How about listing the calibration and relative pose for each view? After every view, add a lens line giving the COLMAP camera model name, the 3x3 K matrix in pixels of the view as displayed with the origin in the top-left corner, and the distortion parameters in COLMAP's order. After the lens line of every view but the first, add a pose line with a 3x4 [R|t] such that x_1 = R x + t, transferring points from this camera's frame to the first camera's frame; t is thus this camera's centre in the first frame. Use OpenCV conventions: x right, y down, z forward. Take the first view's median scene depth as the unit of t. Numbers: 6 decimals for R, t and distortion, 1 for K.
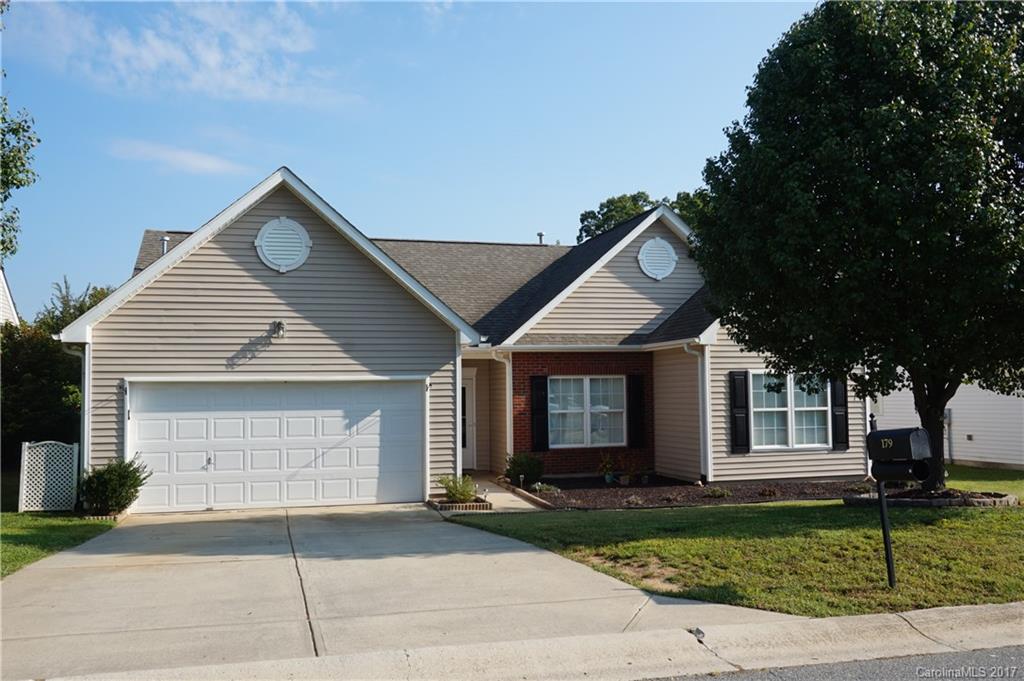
lens RADIAL K [[954.6, 0, 528.1], [0, 954.6, 358.0], [0, 0, 1]] dist [0.020459, 0.000000]
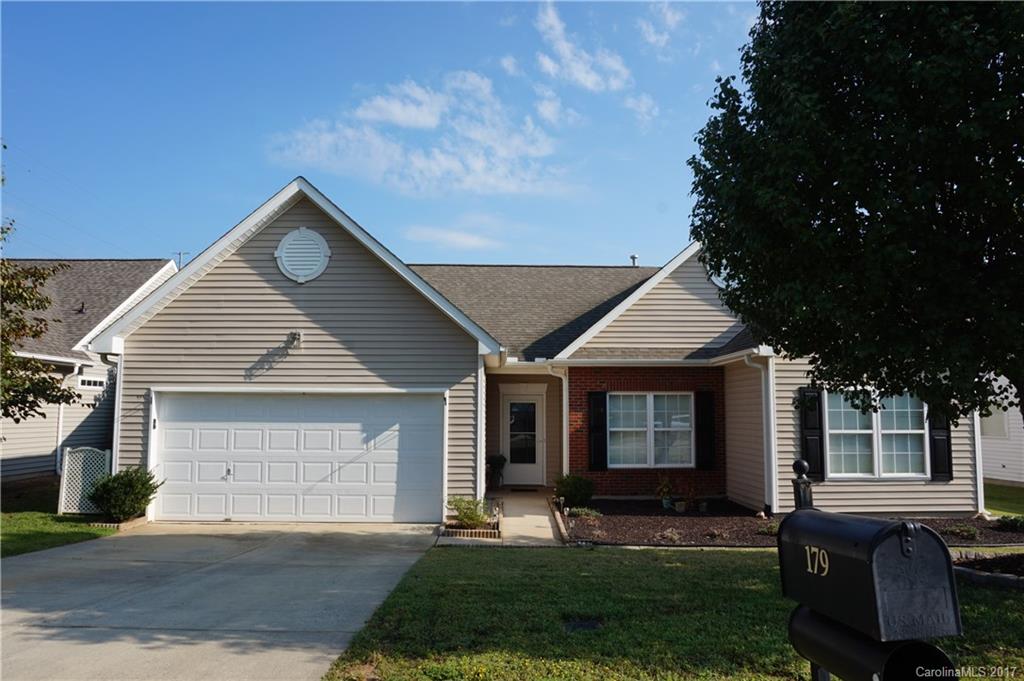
lens RADIAL K [[746.2, 0, 521.7], [0, 746.2, 349.4], [0, 0, 1]] dist [-0.019280, -0.009571]
pose [[0.966350, -0.007611, -0.257119, 0.141293], [-0.004762, 0.998861, -0.047468, 0.013097], [0.257187, 0.047095, 0.965213, 0.275255]]
